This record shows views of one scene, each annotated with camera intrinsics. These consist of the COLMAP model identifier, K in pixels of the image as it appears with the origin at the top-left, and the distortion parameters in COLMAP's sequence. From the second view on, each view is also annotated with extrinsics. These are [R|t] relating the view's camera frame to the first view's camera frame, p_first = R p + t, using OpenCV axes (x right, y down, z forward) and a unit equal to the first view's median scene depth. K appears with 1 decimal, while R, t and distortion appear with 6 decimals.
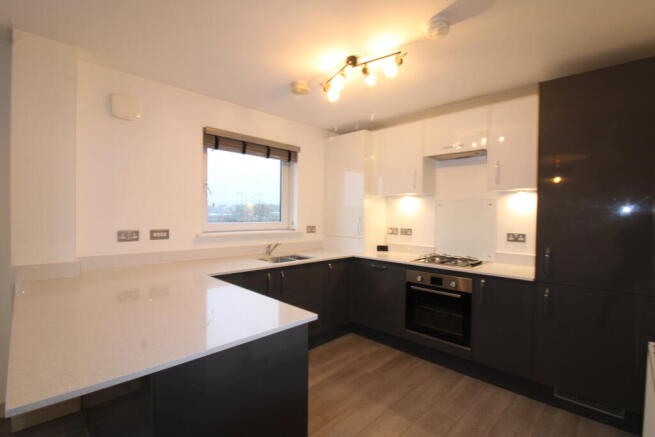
lens RADIAL K [[306.1, 0, 322.3], [0, 306.1, 219.4], [0, 0, 1]] dist [0.000807, -0.000856]
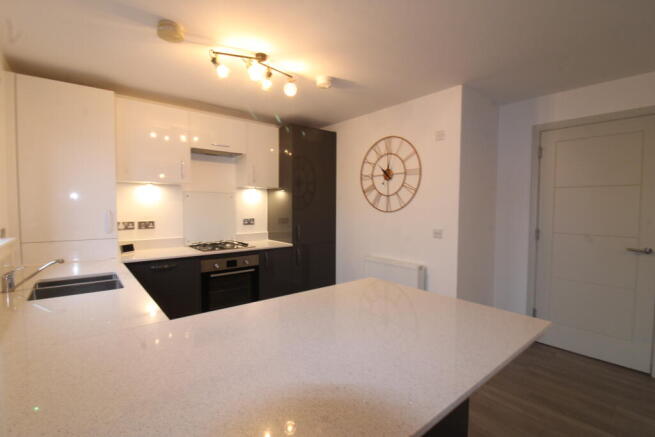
lens RADIAL K [[306.1, 0, 323.5], [0, 306.1, 214.8], [0, 0, 1]] dist [0.000807, -0.000856]
pose [[0.092992, -0.041295, 0.994810, -0.673161], [0.013090, 0.999104, 0.040250, -0.021633], [-0.995581, 0.009279, 0.093450, 0.509715]]
